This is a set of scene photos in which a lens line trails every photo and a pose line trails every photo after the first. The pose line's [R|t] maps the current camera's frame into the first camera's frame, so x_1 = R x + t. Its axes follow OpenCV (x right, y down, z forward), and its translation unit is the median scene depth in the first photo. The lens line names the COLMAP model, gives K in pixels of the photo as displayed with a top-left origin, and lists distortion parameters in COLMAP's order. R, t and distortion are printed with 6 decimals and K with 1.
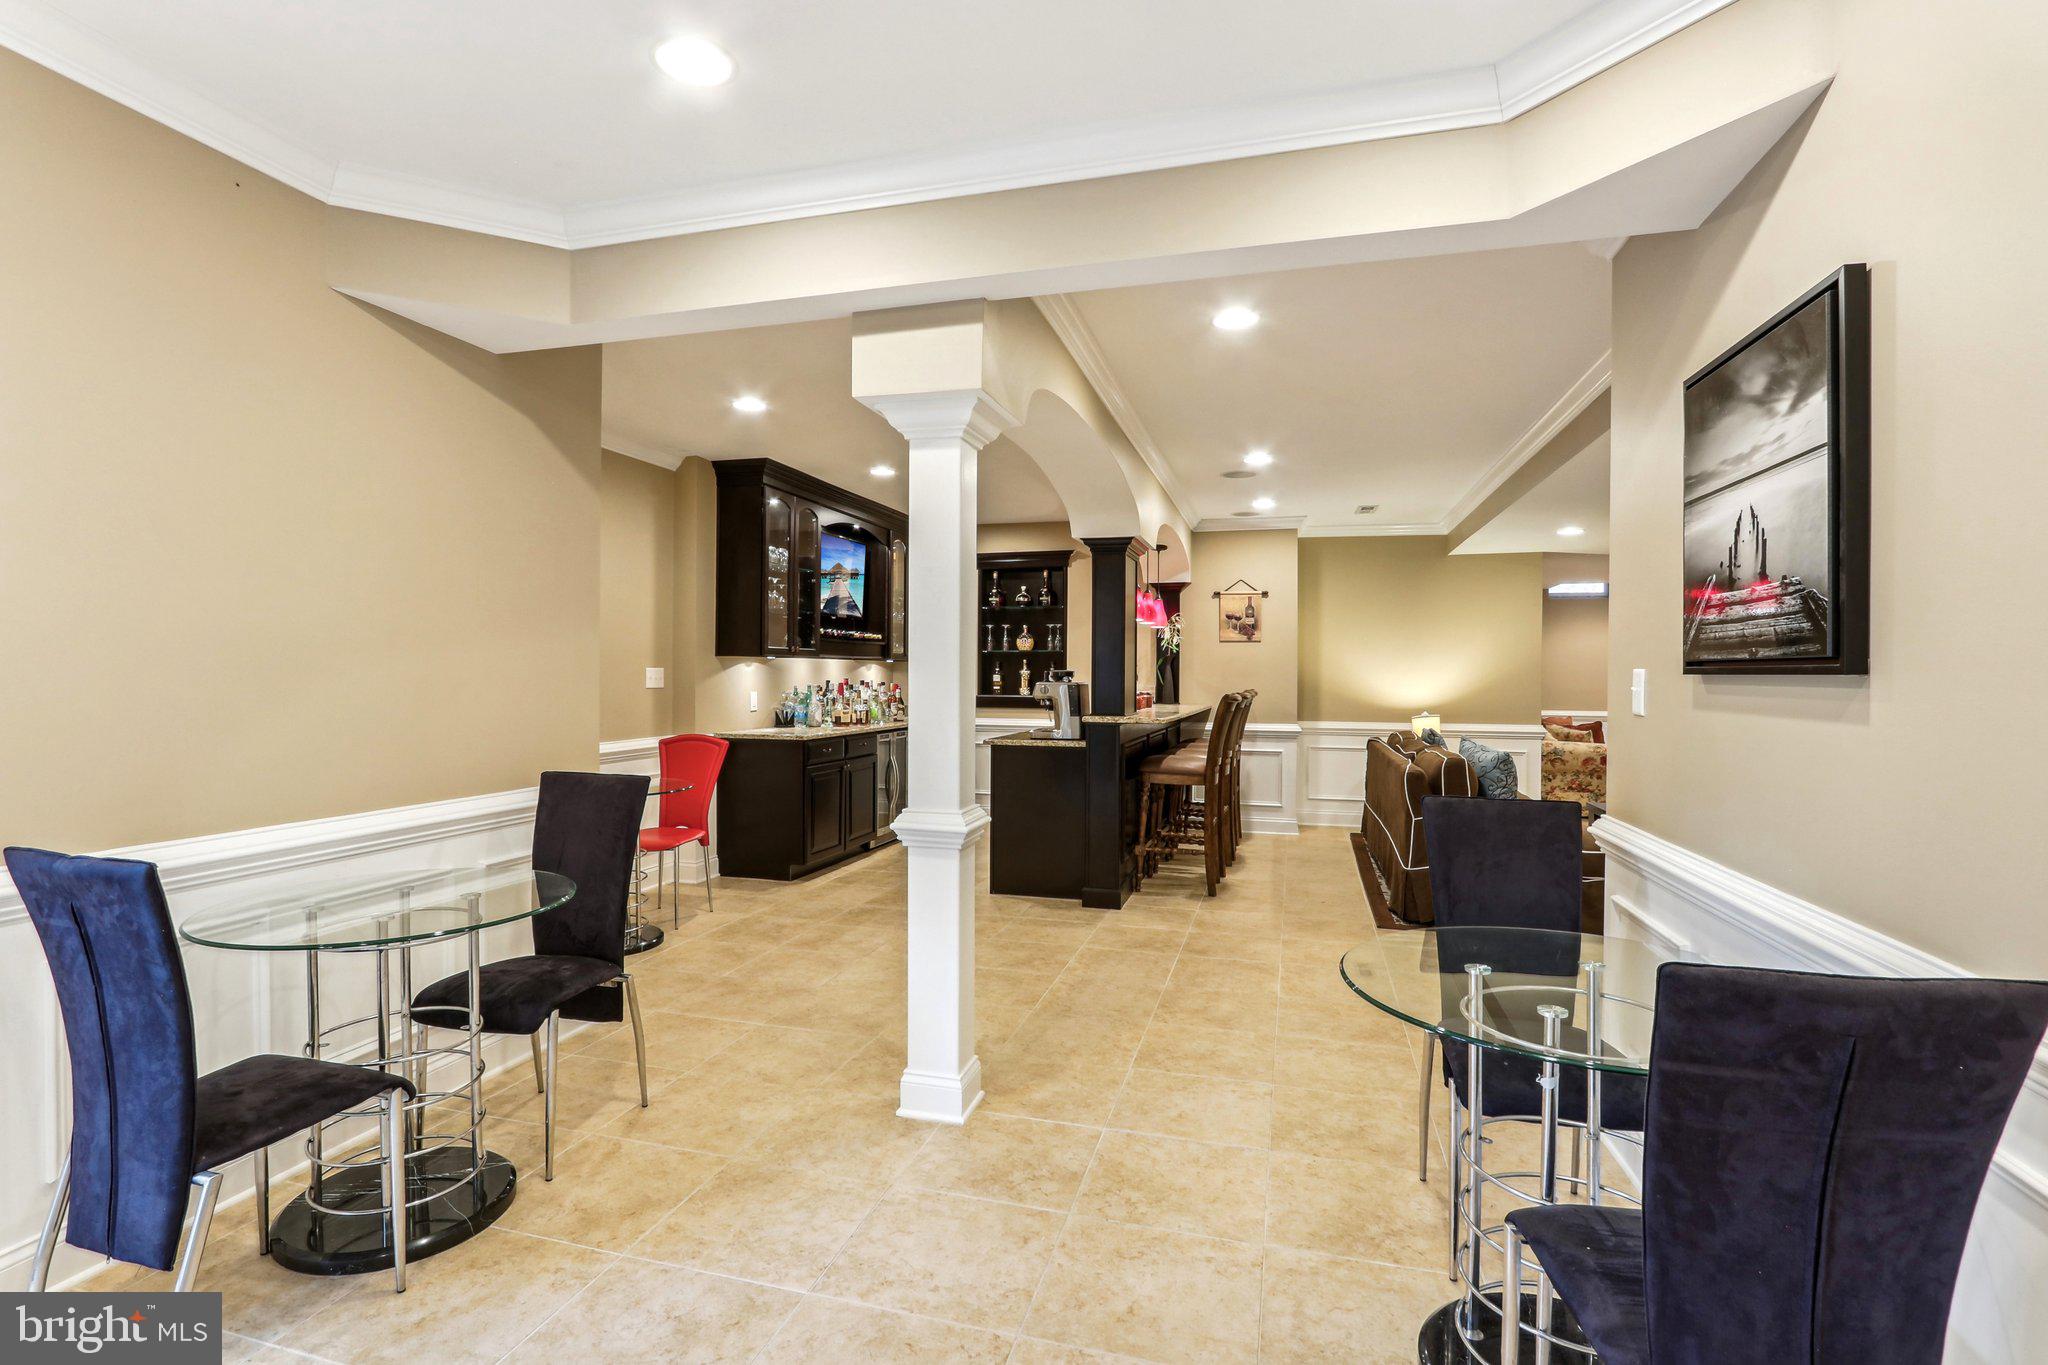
lens RADIAL K [[977.5, 0, 1019.8], [0, 977.5, 684.0], [0, 0, 1]] dist [-0.010208, 0.000969]
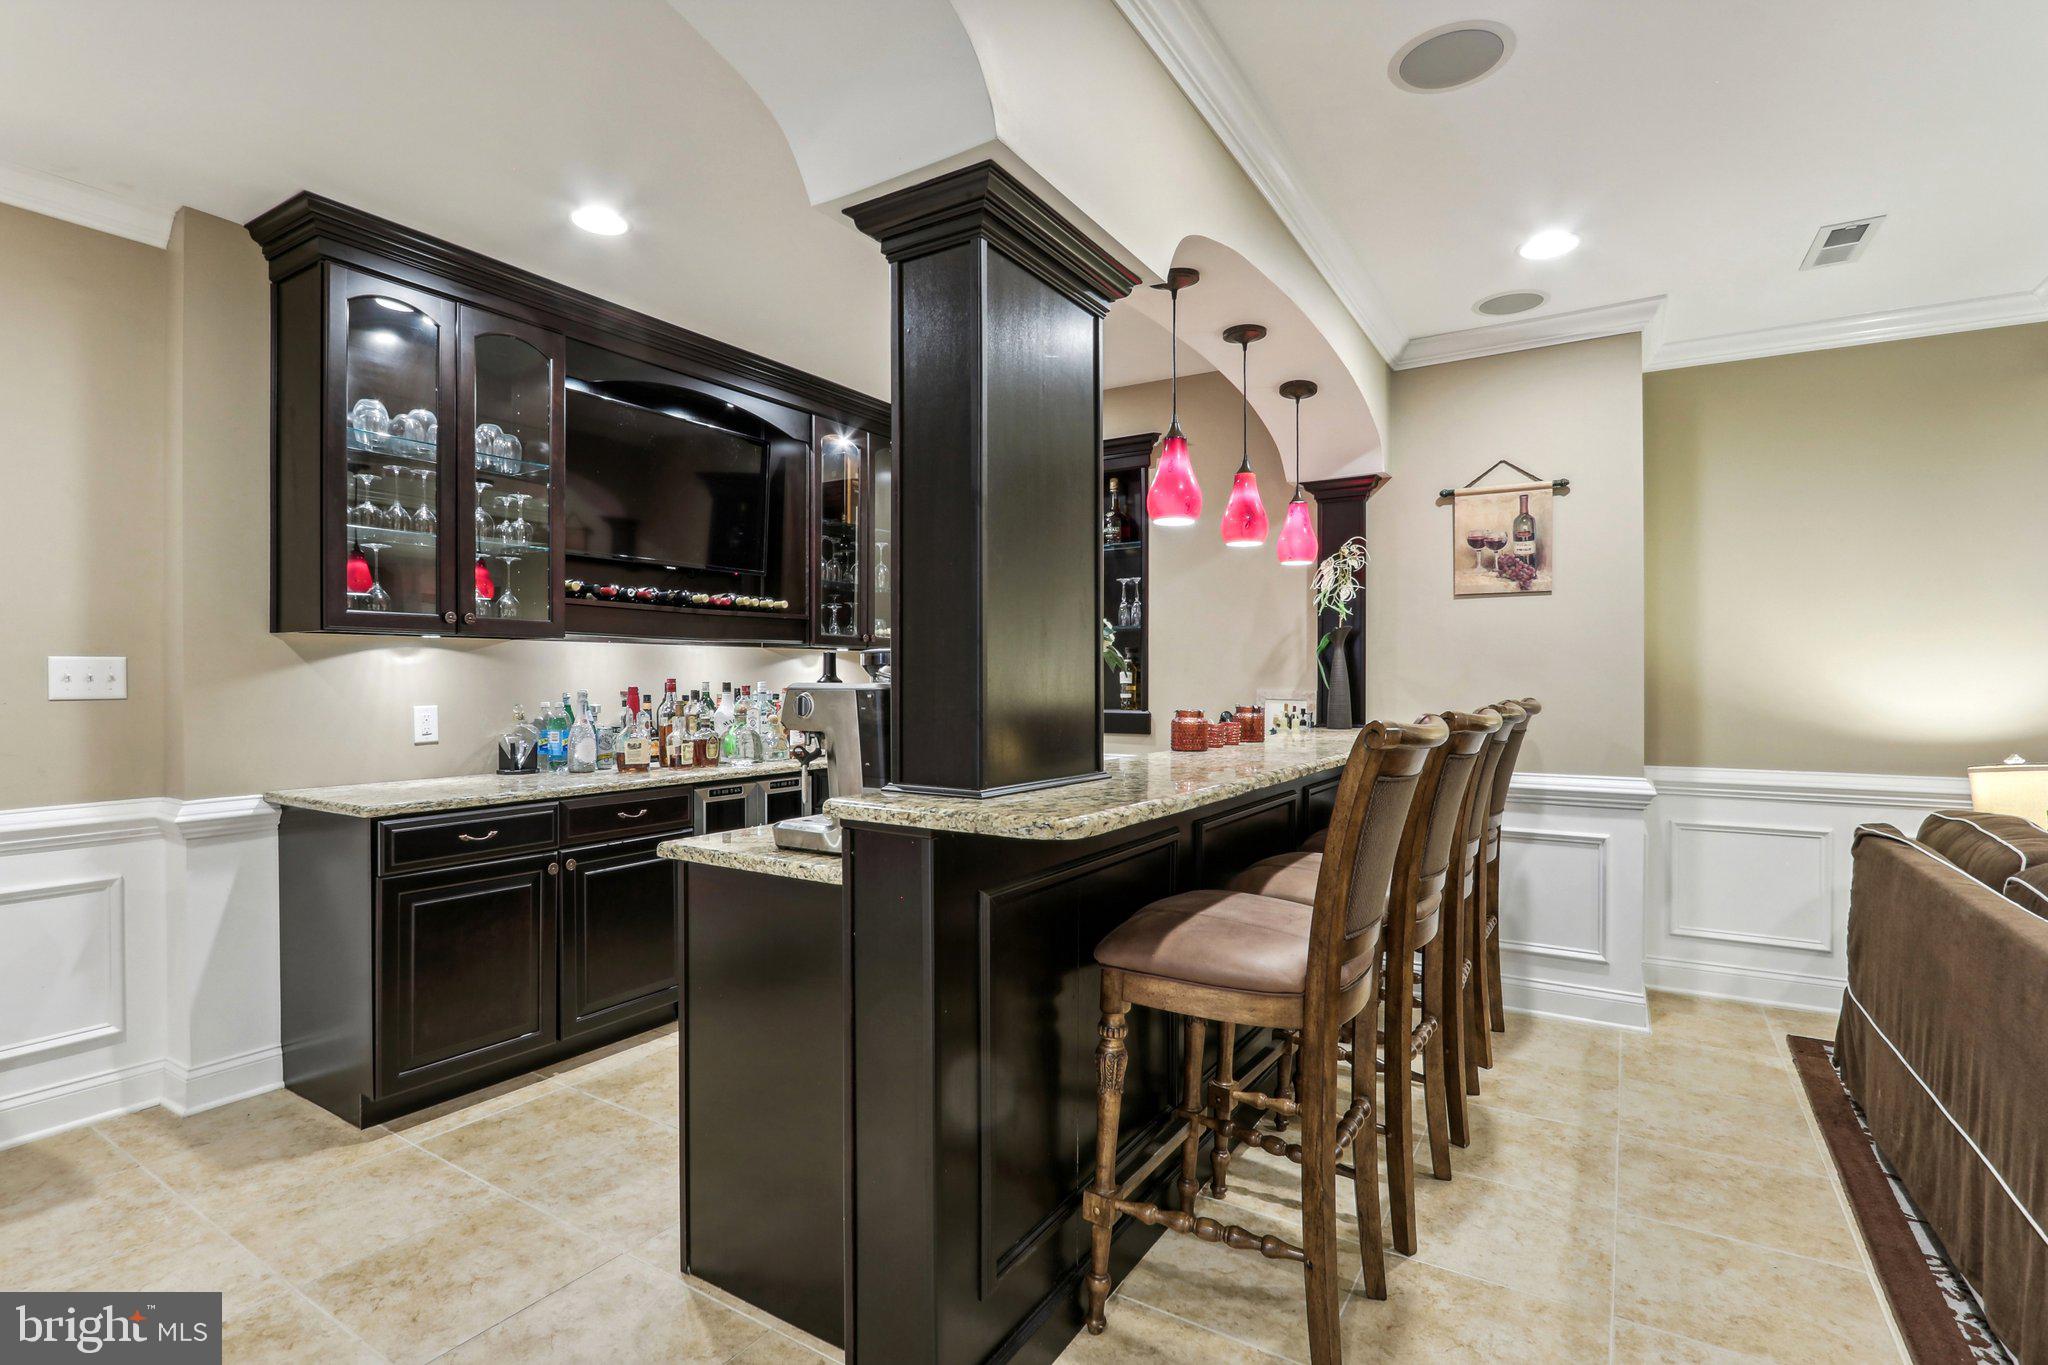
lens RADIAL K [[977.5, 0, 1014.9], [0, 977.5, 685.5], [0, 0, 1]] dist [-0.010208, 0.000969]
pose [[0.959112, -0.005407, -0.282976, 0.141620], [0.003693, 0.999971, -0.006590, 0.001844], [0.283004, 0.005275, 0.959104, 0.518203]]
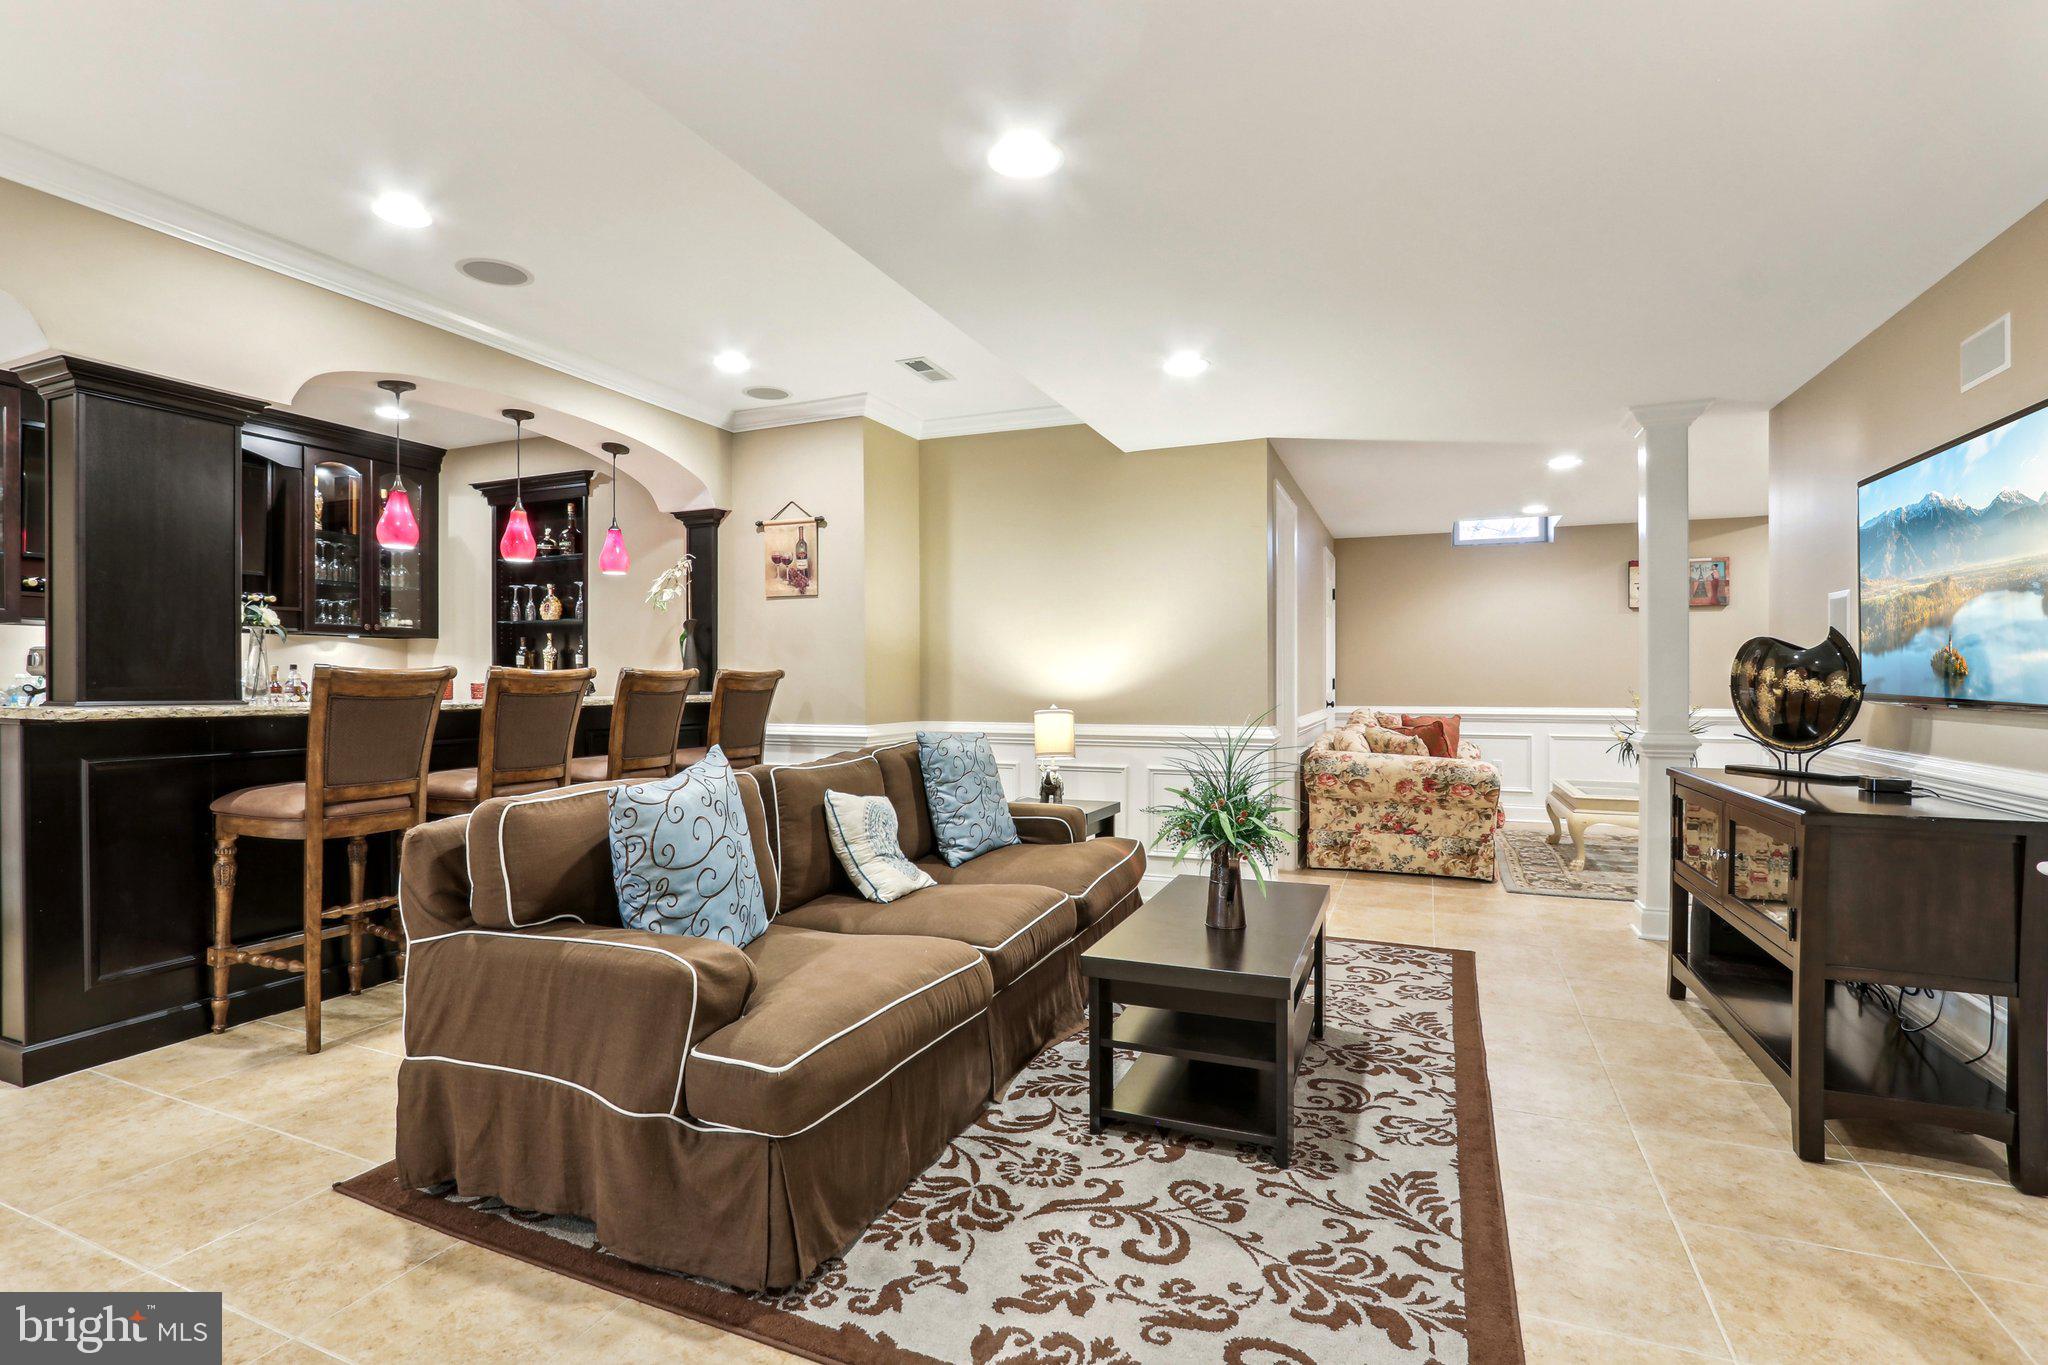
lens RADIAL K [[977.5, 0, 1004.3], [0, 977.5, 687.7], [0, 0, 1]] dist [-0.010208, 0.000969]
pose [[0.990568, -0.005539, -0.136912, 0.475612], [0.005215, 0.999983, -0.002731, 0.019988], [0.136925, 0.001991, 0.990579, 0.398232]]
